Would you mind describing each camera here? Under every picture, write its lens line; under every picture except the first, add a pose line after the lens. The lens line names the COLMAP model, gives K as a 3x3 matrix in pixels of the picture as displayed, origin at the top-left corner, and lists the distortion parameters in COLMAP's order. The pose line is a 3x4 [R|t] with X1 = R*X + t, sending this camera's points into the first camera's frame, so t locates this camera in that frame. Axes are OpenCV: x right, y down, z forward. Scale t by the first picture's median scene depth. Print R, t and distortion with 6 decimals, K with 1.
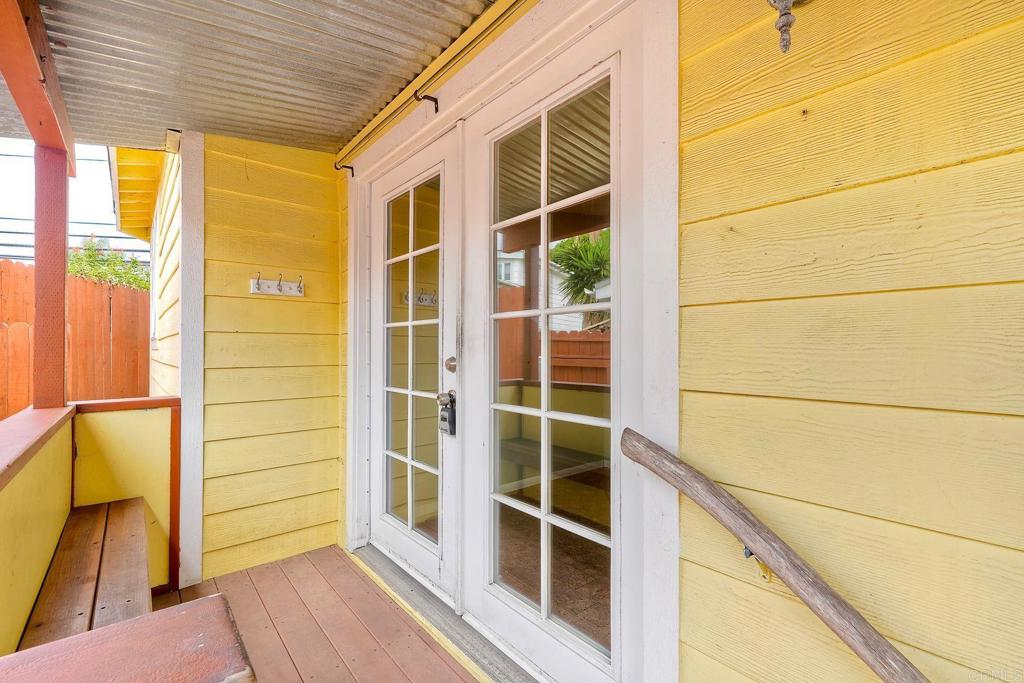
lens RADIAL K [[457.2, 0, 518.8], [0, 457.2, 342.6], [0, 0, 1]] dist [0.007298, -0.000668]
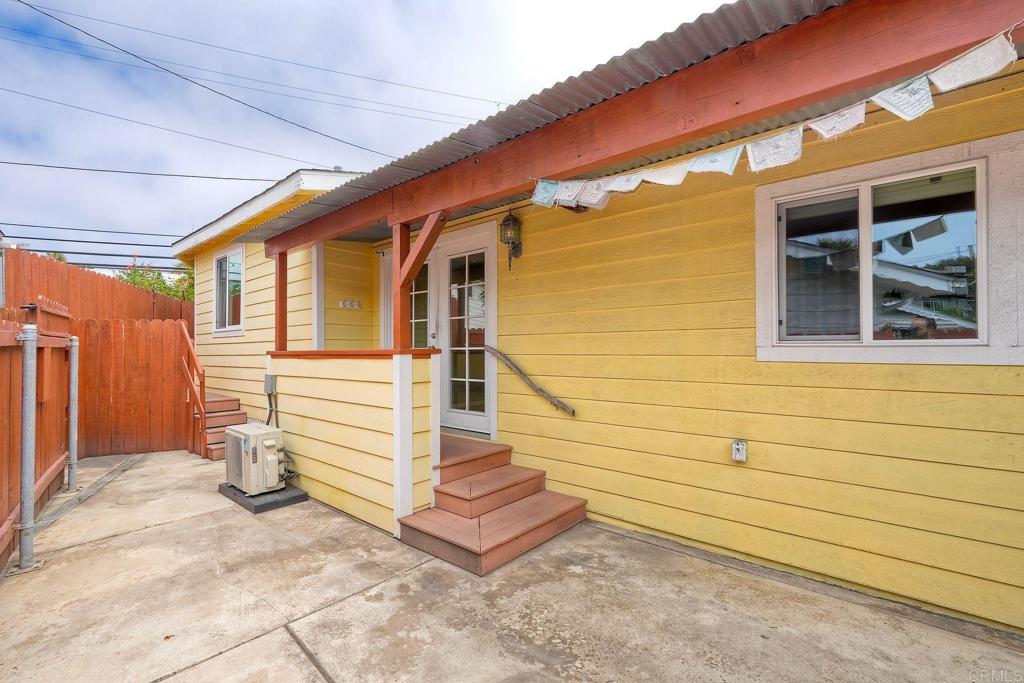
lens RADIAL K [[457.2, 0, 513.0], [0, 457.2, 347.2], [0, 0, 1]] dist [0.007298, -0.000668]
pose [[0.989225, 0.002932, 0.146376, -0.072773], [-0.002571, 0.999993, -0.002656, 0.117220], [-0.146382, 0.002251, 0.989226, -1.711302]]
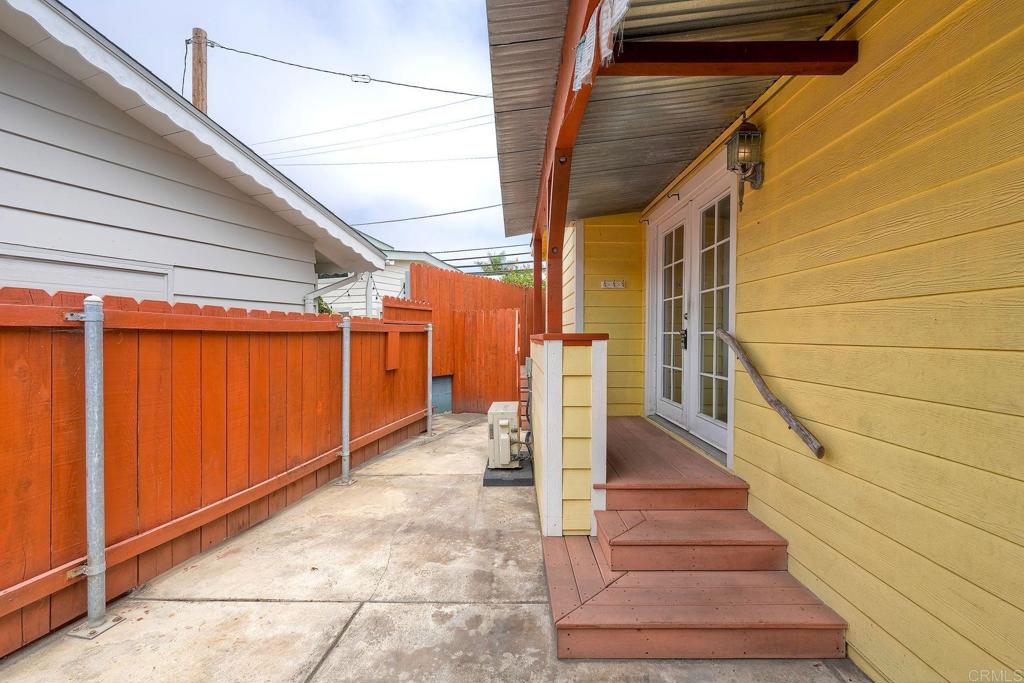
lens RADIAL K [[457.2, 0, 506.1], [0, 457.2, 342.2], [0, 0, 1]] dist [0.007298, -0.000668]
pose [[0.751517, 0.016324, -0.659512, 0.602435], [-0.000280, 0.999702, 0.024425, 0.112394], [0.659714, -0.018171, 0.751297, -1.100785]]
